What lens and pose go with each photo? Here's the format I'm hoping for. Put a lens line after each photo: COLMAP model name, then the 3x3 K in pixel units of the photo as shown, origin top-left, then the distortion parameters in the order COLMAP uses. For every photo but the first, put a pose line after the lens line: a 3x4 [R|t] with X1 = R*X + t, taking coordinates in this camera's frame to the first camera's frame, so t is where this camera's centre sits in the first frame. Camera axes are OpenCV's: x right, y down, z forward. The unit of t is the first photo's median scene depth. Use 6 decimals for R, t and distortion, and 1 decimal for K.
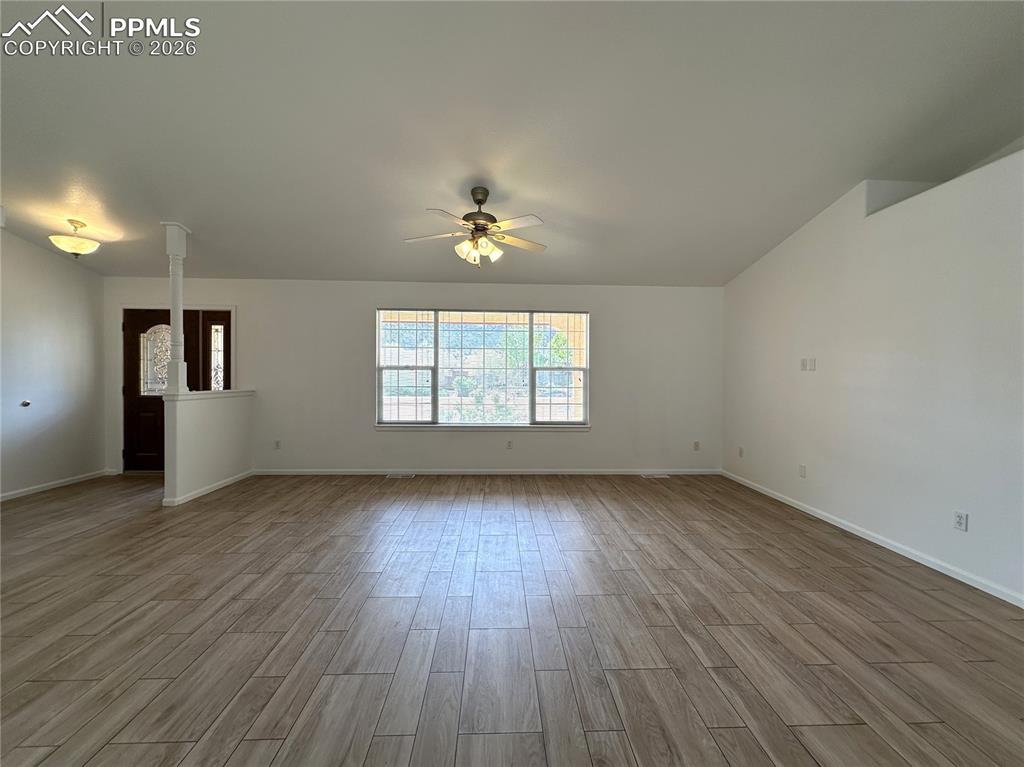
lens RADIAL K [[411.5, 0, 512.0], [0, 411.5, 383.5], [0, 0, 1]] dist [-0.000552, 0.000265]
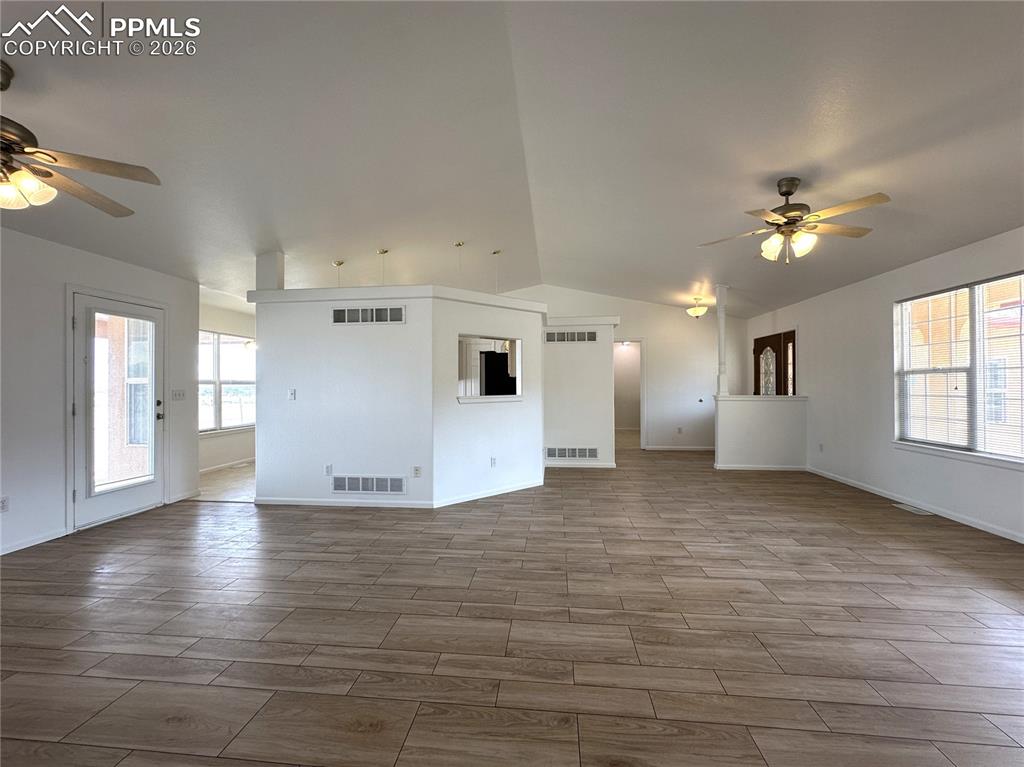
lens RADIAL K [[411.5, 0, 512.0], [0, 411.5, 383.5], [0, 0, 1]] dist [-0.000552, 0.000265]
pose [[-0.144900, -0.011510, -0.989379, 0.705637], [-0.015906, 0.999830, -0.009302, 0.005045], [0.989318, 0.014389, -0.145059, 0.399913]]
